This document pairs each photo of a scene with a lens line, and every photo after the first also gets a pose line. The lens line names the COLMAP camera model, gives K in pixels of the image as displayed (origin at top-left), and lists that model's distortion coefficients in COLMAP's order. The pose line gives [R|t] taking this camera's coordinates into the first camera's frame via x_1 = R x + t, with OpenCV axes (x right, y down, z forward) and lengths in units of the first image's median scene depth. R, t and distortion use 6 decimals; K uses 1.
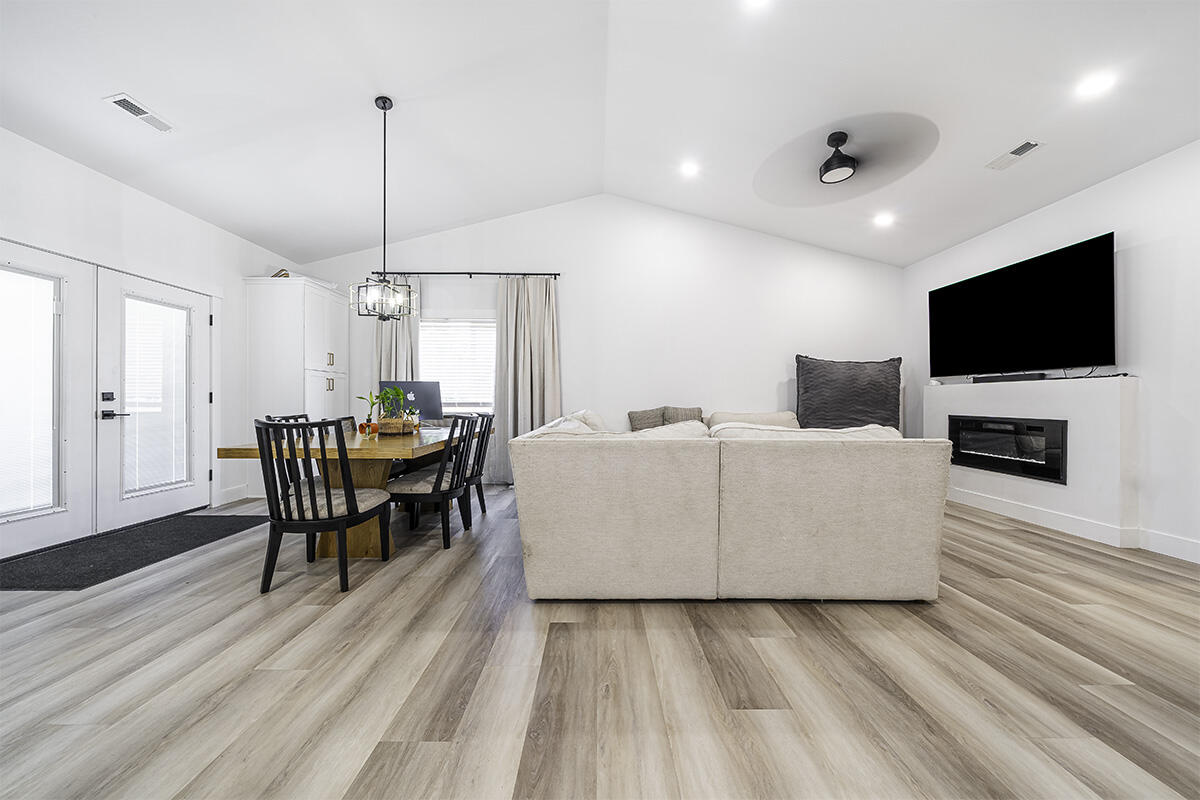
lens RADIAL K [[413.1, 0, 608.0], [0, 413.1, 401.9], [0, 0, 1]] dist [-0.006151, 0.000931]
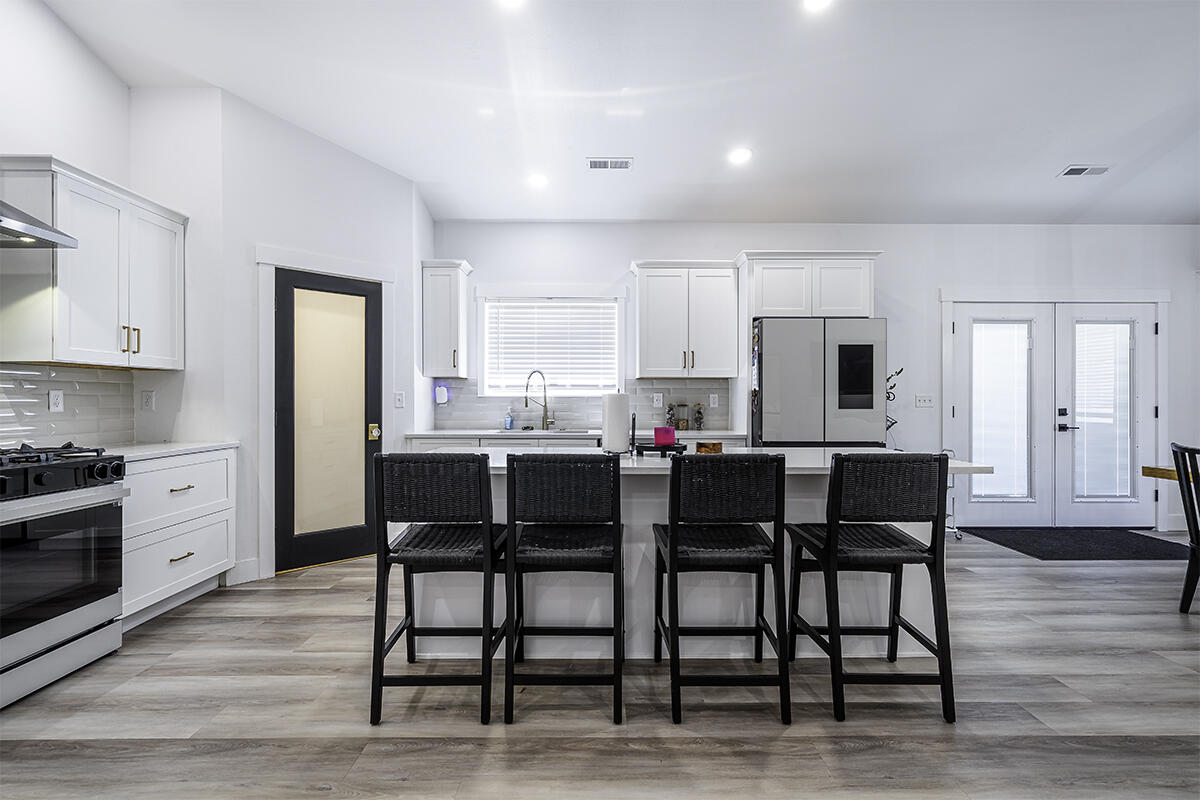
lens RADIAL K [[576.9, 0, 585.5], [0, 576.9, 400.0], [0, 0, 1]] dist [0.002646, 0.000498]
pose [[-0.019233, -0.001757, -0.999813, 0.495381], [0.001325, 0.999998, -0.001783, -0.049942], [0.999814, -0.001360, -0.019230, -0.358522]]
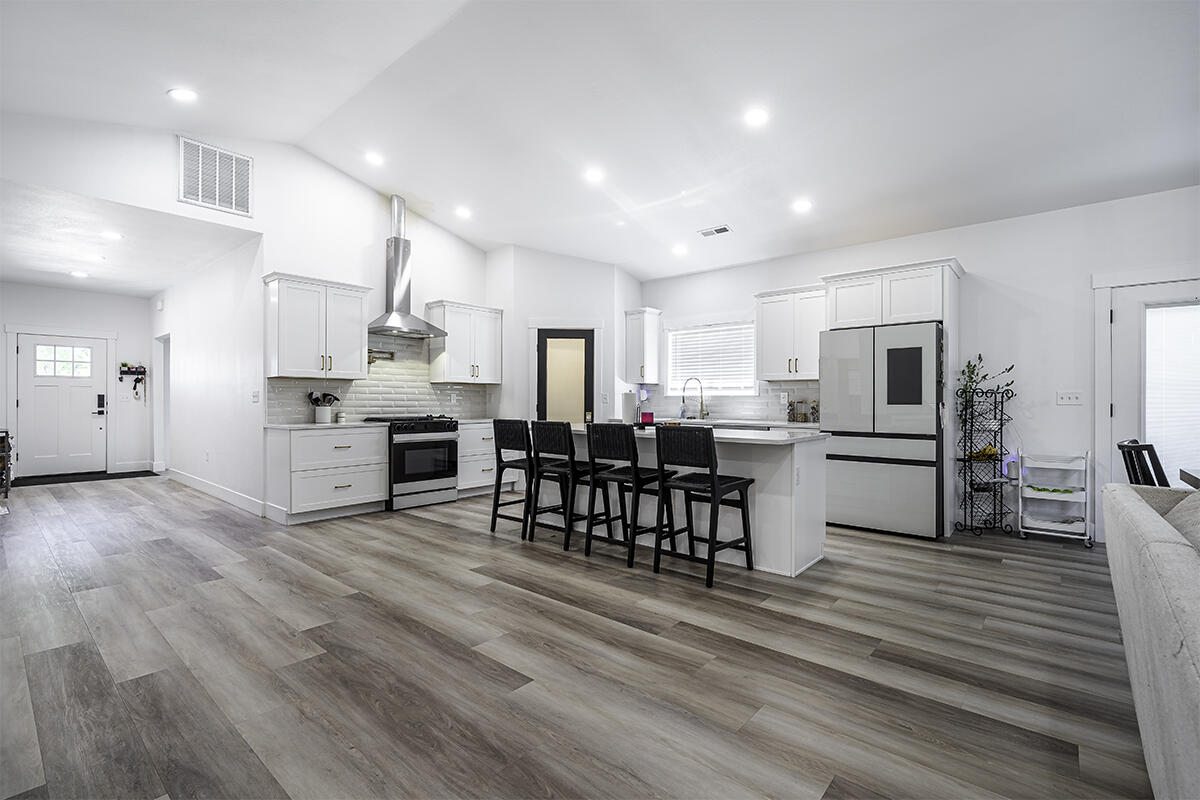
lens RADIAL K [[537.9, 0, 584.2], [0, 537.9, 400.7], [0, 0, 1]] dist [0.003441, 0.001163]
pose [[-0.687067, -0.004713, -0.726579, 0.772222], [-0.002346, 0.999988, -0.004268, -0.031576], [0.726591, -0.001228, -0.687069, 0.712663]]
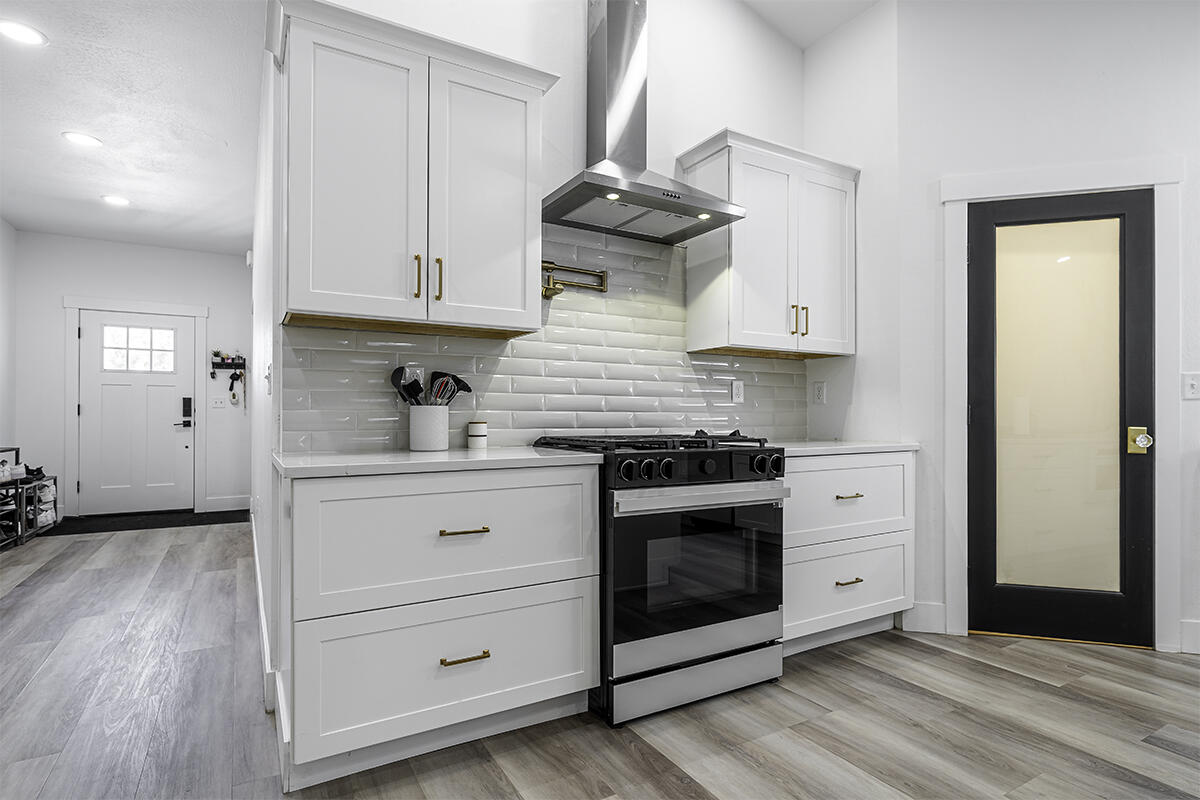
lens RADIAL K [[595.4, 0, 604.3], [0, 595.4, 412.8], [0, 0, 1]] dist [-0.000055, -0.000217]
pose [[-0.868087, -0.006990, -0.496364, 0.178066], [-0.003690, 0.999964, -0.007627, -0.002207], [0.496399, -0.004789, -0.868081, -0.549306]]
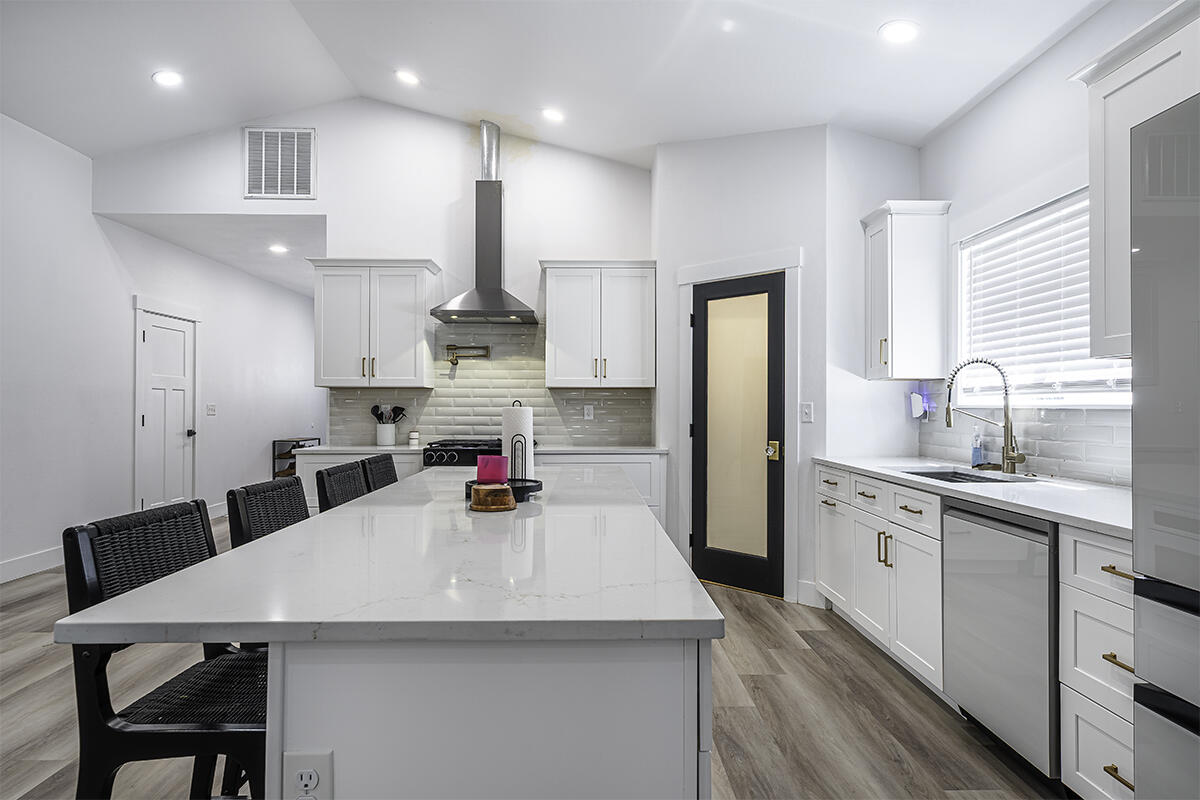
lens RADIAL K [[680.5, 0, 590.4], [0, 680.5, 402.3], [0, 0, 1]] dist [-0.001024, 0.000846]
pose [[-0.999985, -0.001408, 0.005297, -0.610988], [-0.001456, 0.999958, -0.009031, -0.061875], [-0.005284, -0.009039, -0.999945, 0.564703]]
